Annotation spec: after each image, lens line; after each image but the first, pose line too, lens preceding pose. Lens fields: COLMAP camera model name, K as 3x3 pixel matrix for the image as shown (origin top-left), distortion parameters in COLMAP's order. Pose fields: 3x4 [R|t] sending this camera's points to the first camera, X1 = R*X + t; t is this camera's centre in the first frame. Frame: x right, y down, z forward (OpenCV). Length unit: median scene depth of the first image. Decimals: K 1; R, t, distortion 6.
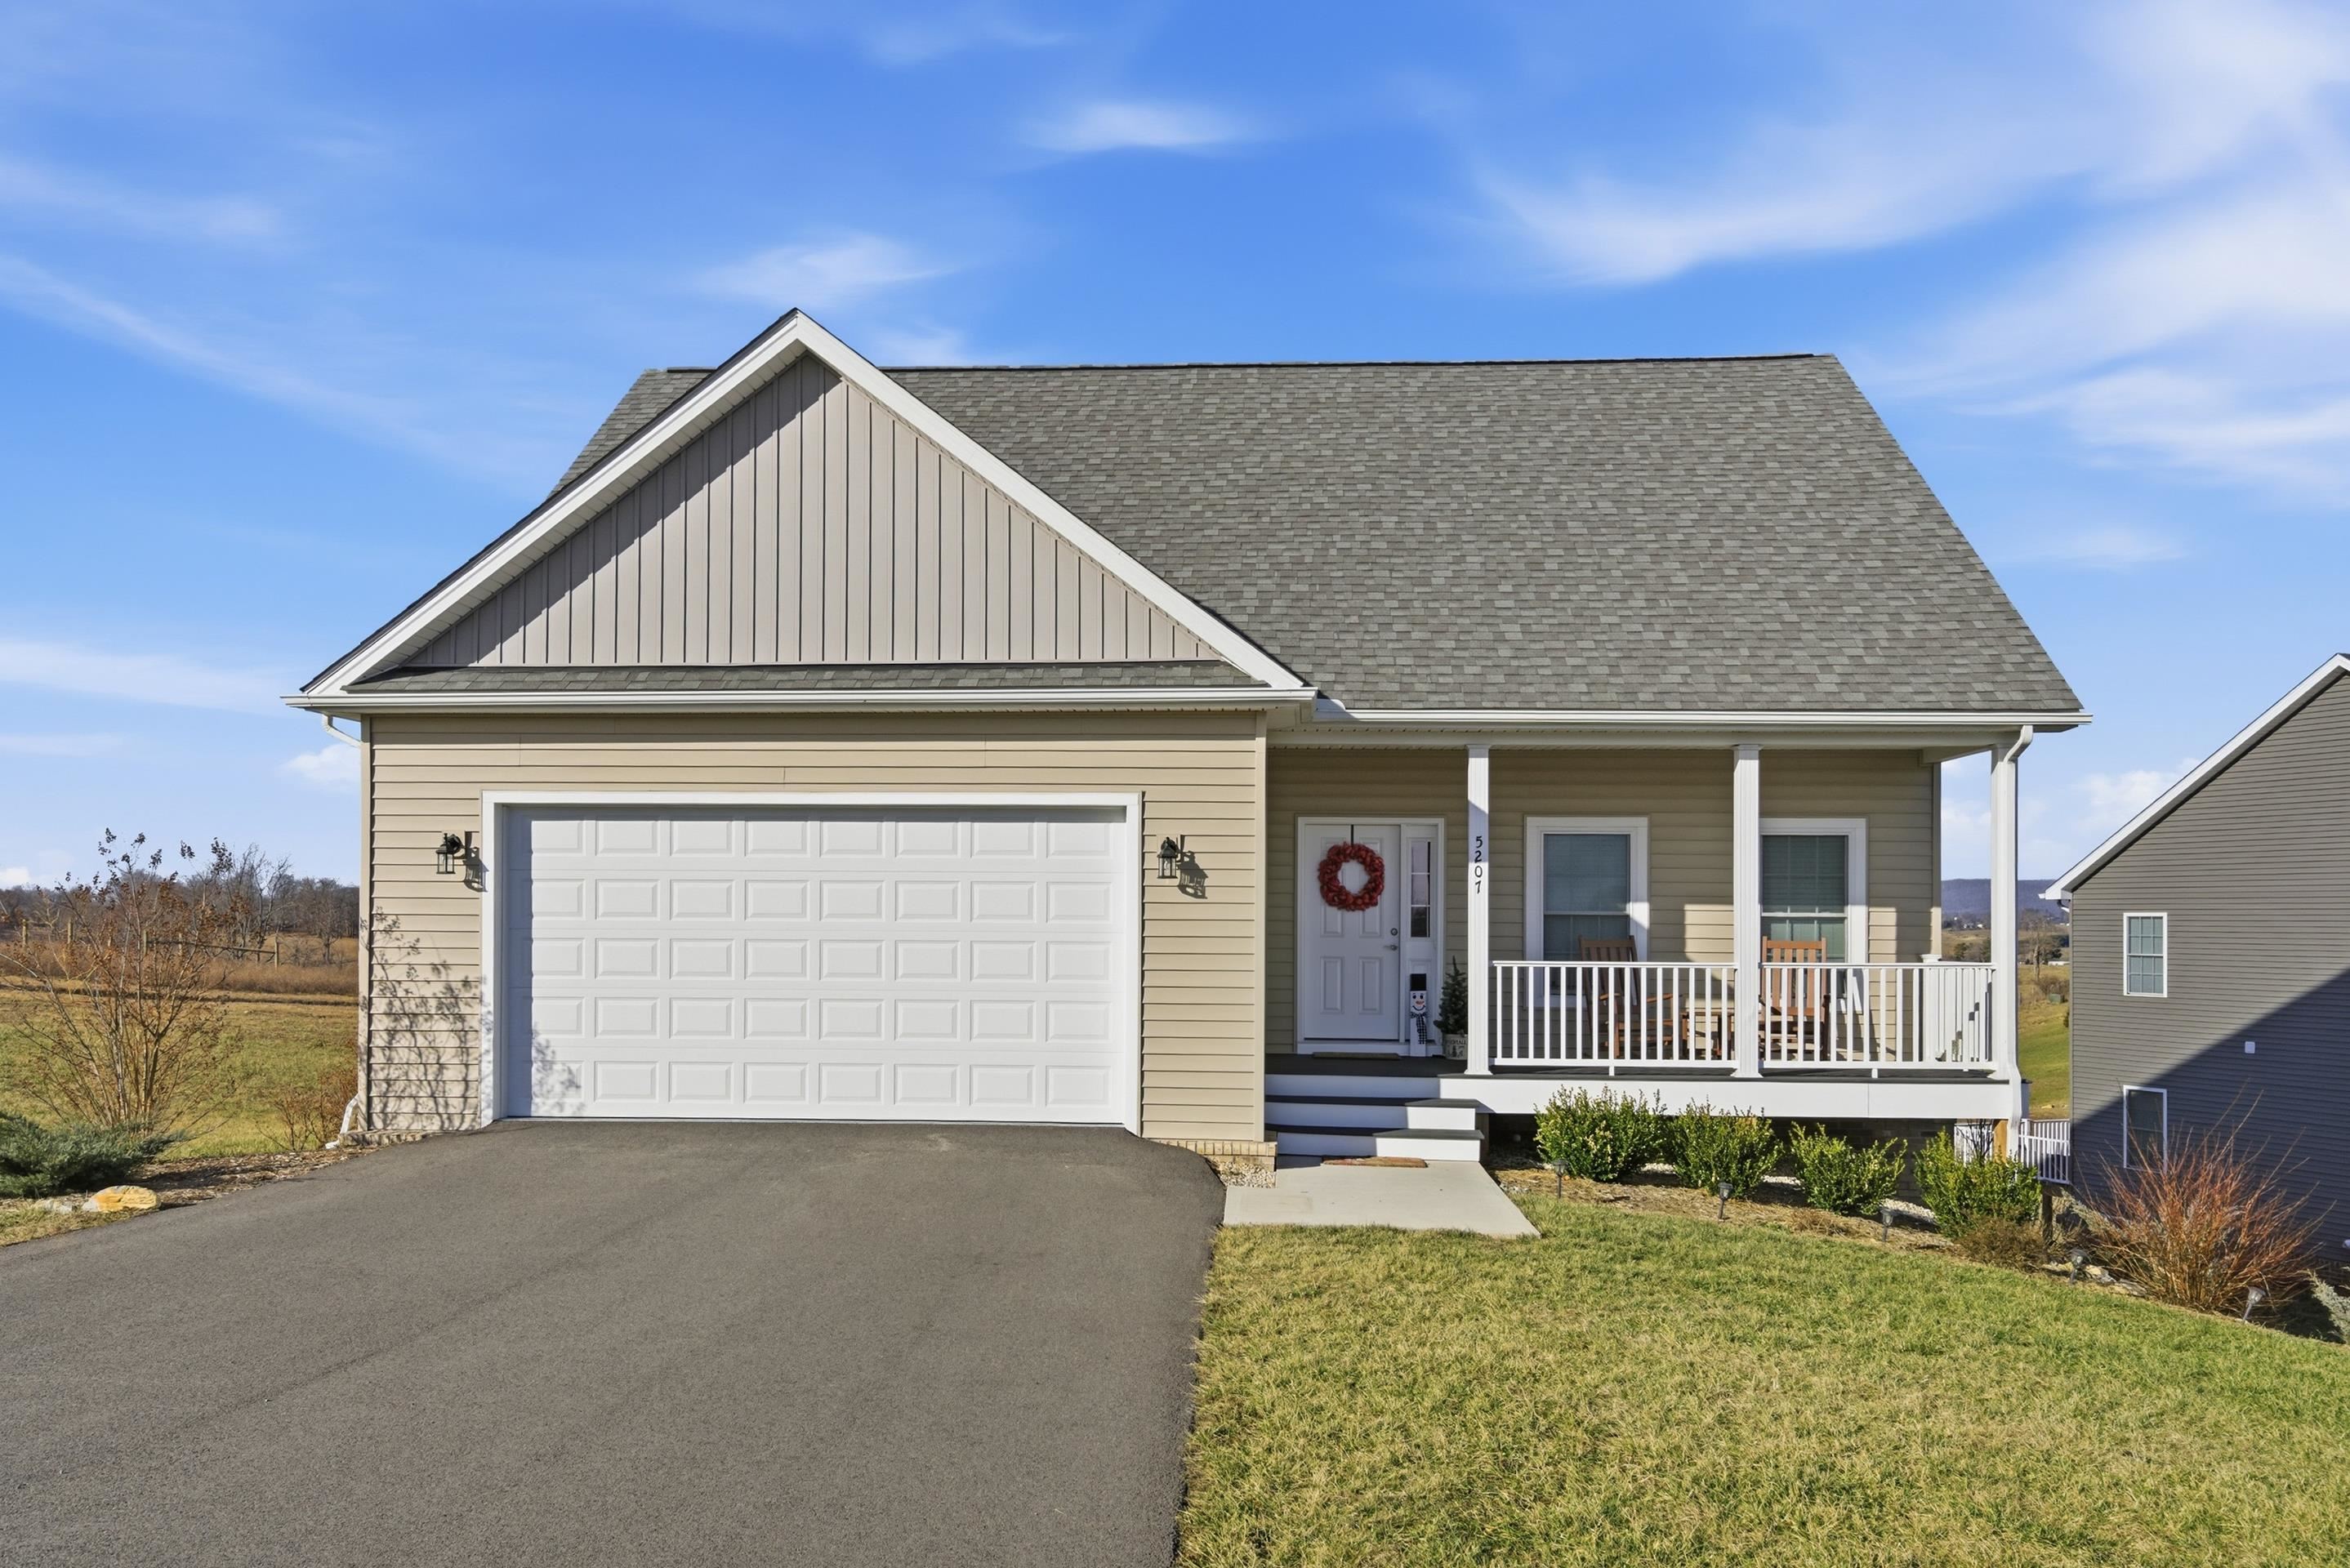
lens RADIAL K [[1998.7, 0, 1106.8], [0, 1998.7, 887.7], [0, 0, 1]] dist [0.004897, 0.000579]
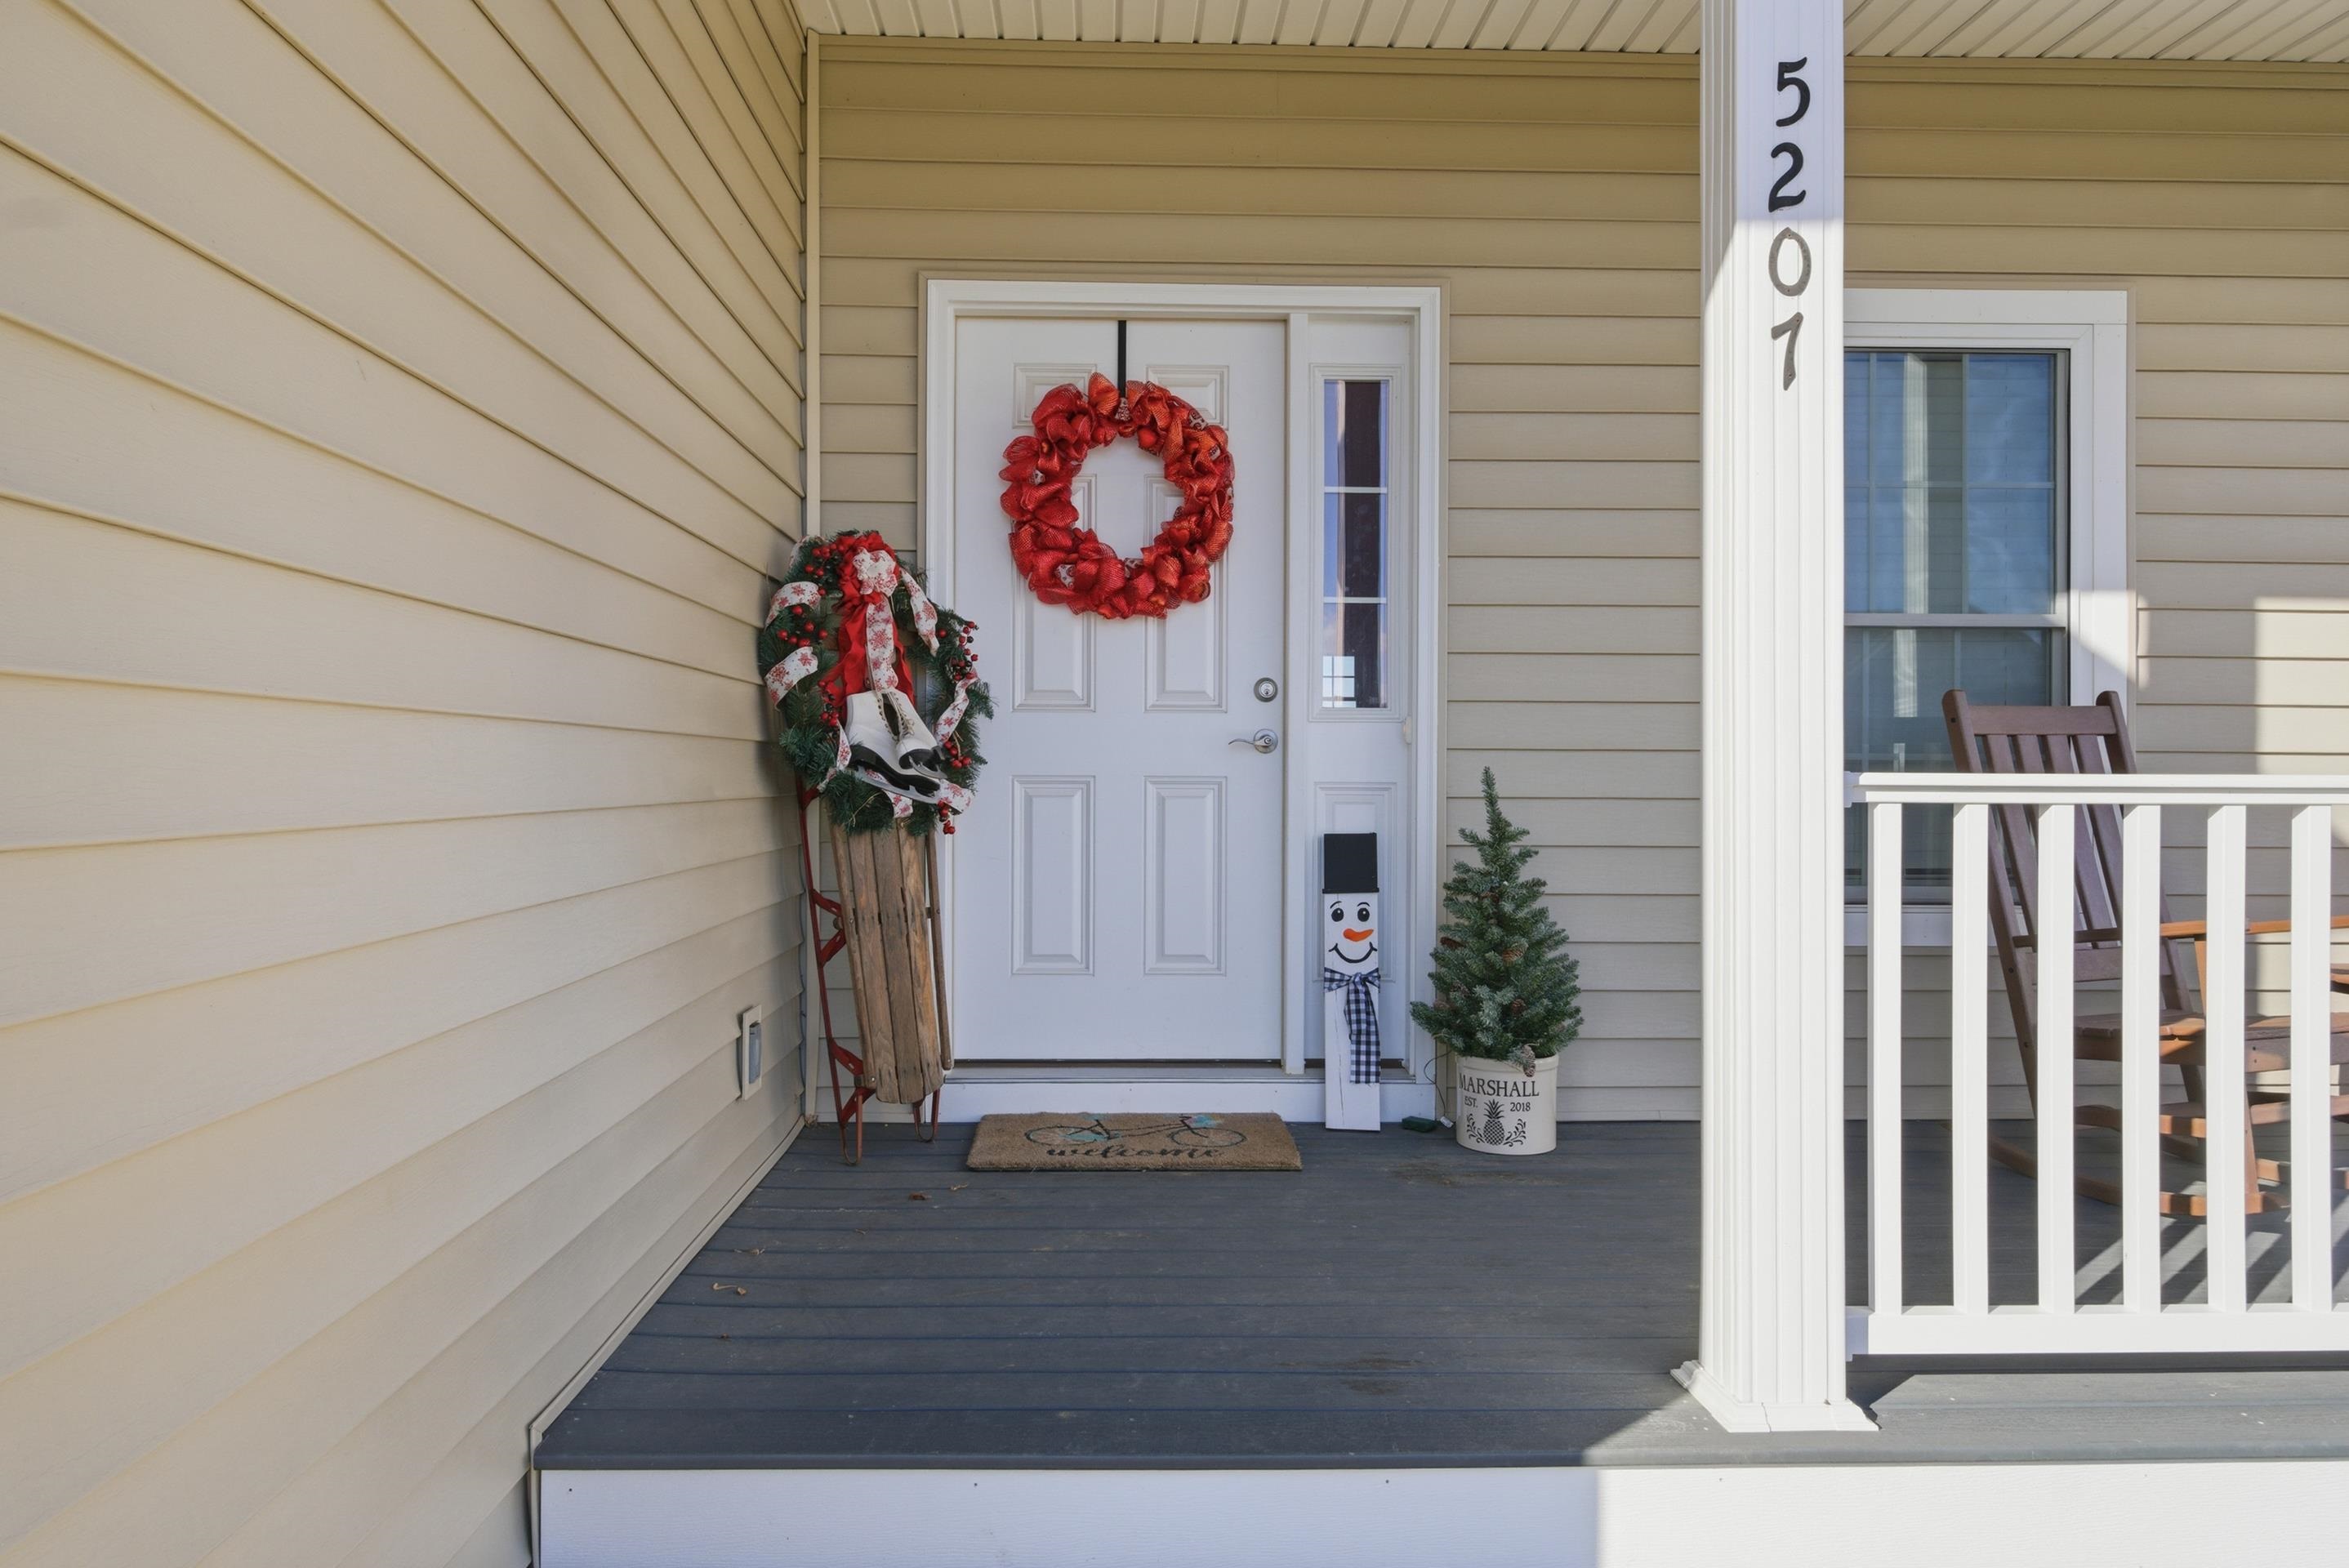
lens RADIAL K [[1510.8, 0, 1162.3], [0, 1510.8, 780.9], [0, 0, 1]] dist [0.020276, -0.002908]
pose [[0.993927, -0.005791, 0.109886, 0.117455], [0.003694, 0.999807, 0.019277, 0.034751], [-0.109977, -0.018754, 0.993757, 0.879276]]
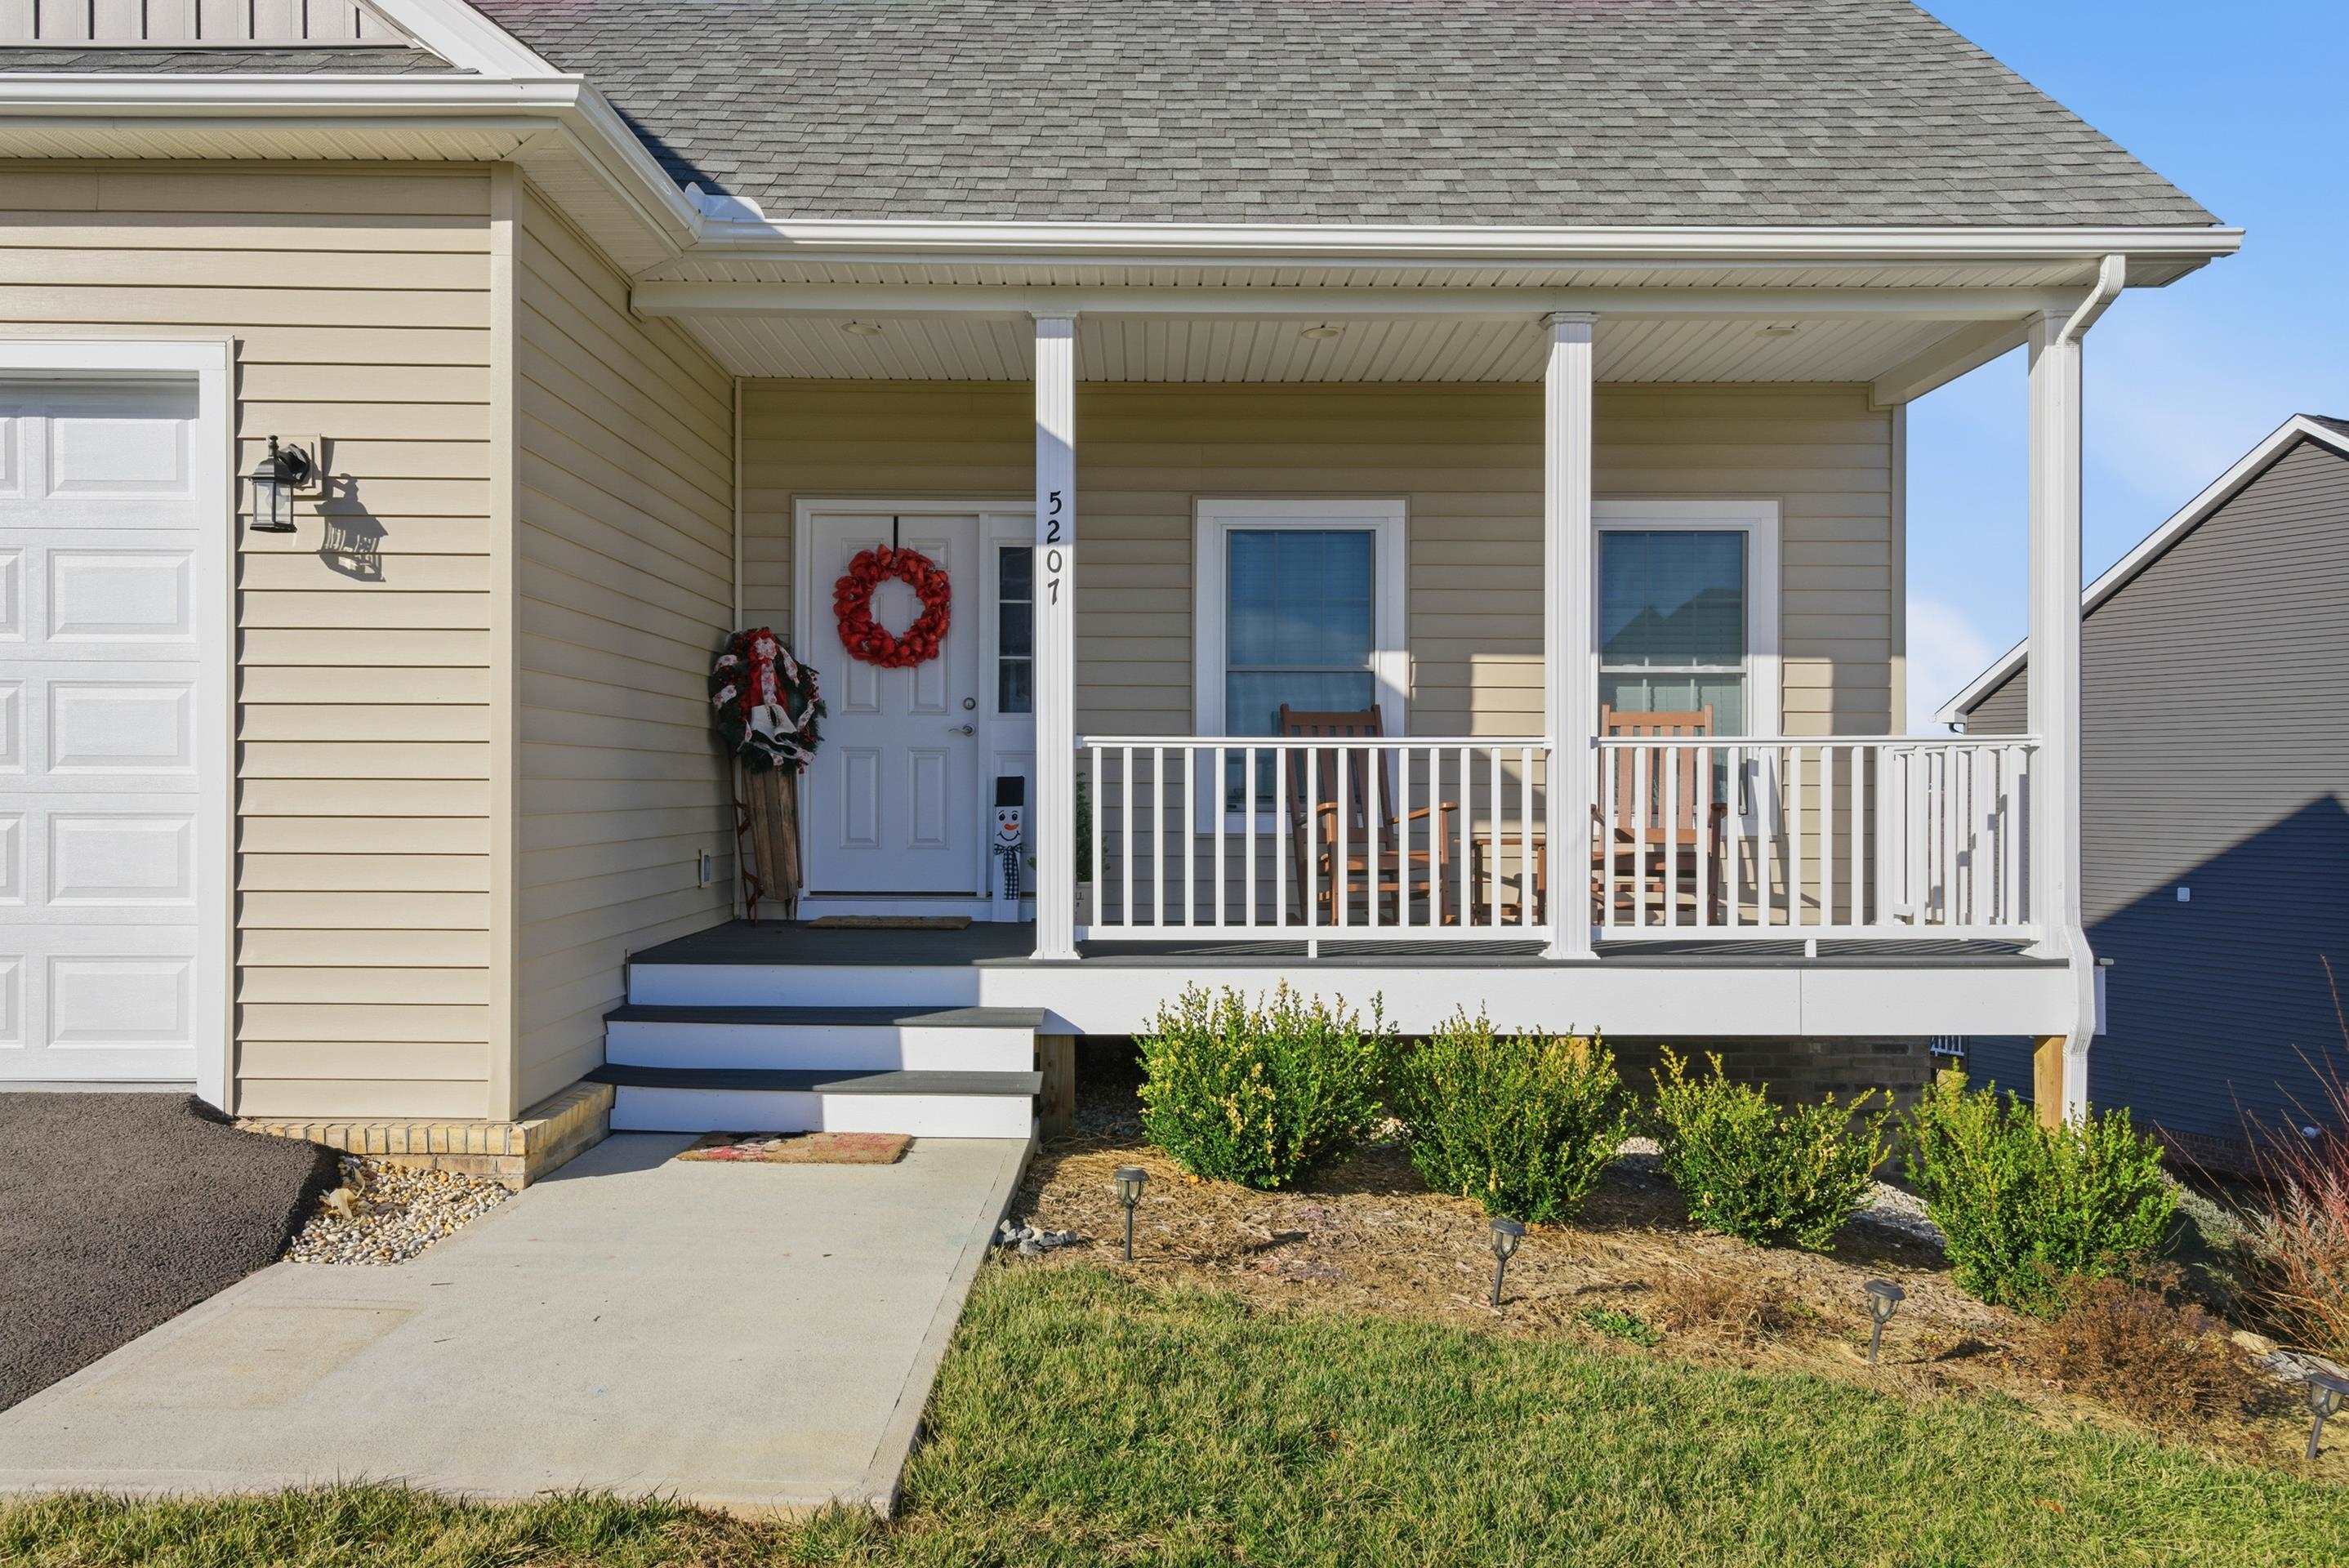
lens RADIAL K [[1807.6, 0, 1174.5], [0, 1807.6, 784.0], [0, 0, 1]] dist [0.015462, -0.000587]
pose [[0.996943, -0.004318, 0.078016, 0.181654], [0.003330, 0.999913, 0.012793, 0.043275], [-0.078064, -0.012494, 0.996870, 0.541288]]
